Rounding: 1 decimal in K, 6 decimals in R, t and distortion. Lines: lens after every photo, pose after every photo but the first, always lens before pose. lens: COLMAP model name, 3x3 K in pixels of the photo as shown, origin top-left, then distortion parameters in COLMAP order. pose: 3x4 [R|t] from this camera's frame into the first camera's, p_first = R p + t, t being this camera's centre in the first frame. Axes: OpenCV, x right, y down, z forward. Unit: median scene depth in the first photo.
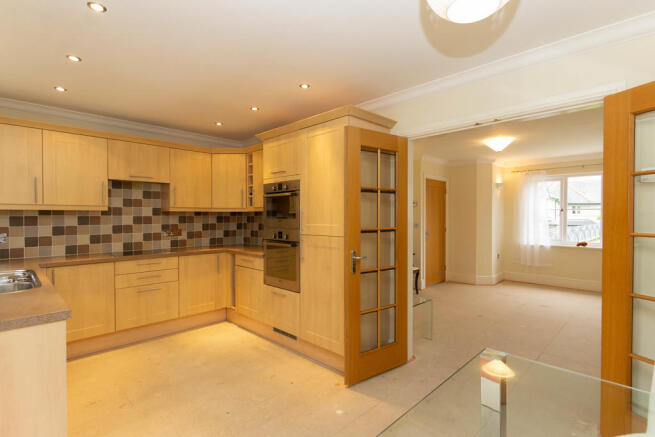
lens RADIAL K [[313.7, 0, 328.1], [0, 313.7, 222.4], [0, 0, 1]] dist [-0.001731, -0.000813]
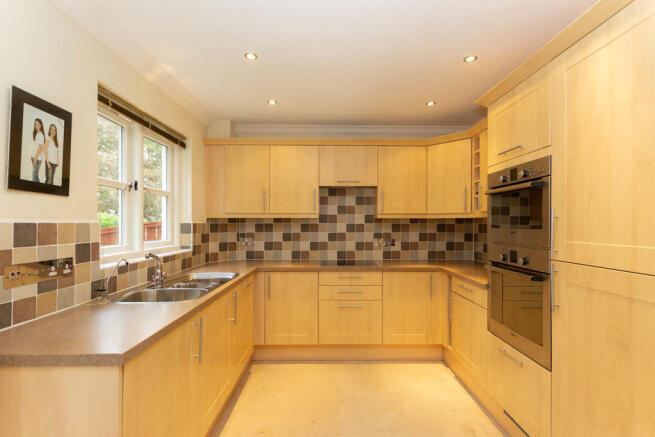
lens RADIAL K [[313.7, 0, 328.1], [0, 313.7, 222.4], [0, 0, 1]] dist [-0.001731, -0.000813]
pose [[0.714583, -0.000432, -0.699551, 0.008783], [-0.016123, 0.999724, -0.017087, -0.007319], [0.699365, 0.023489, 0.714379, 0.297589]]
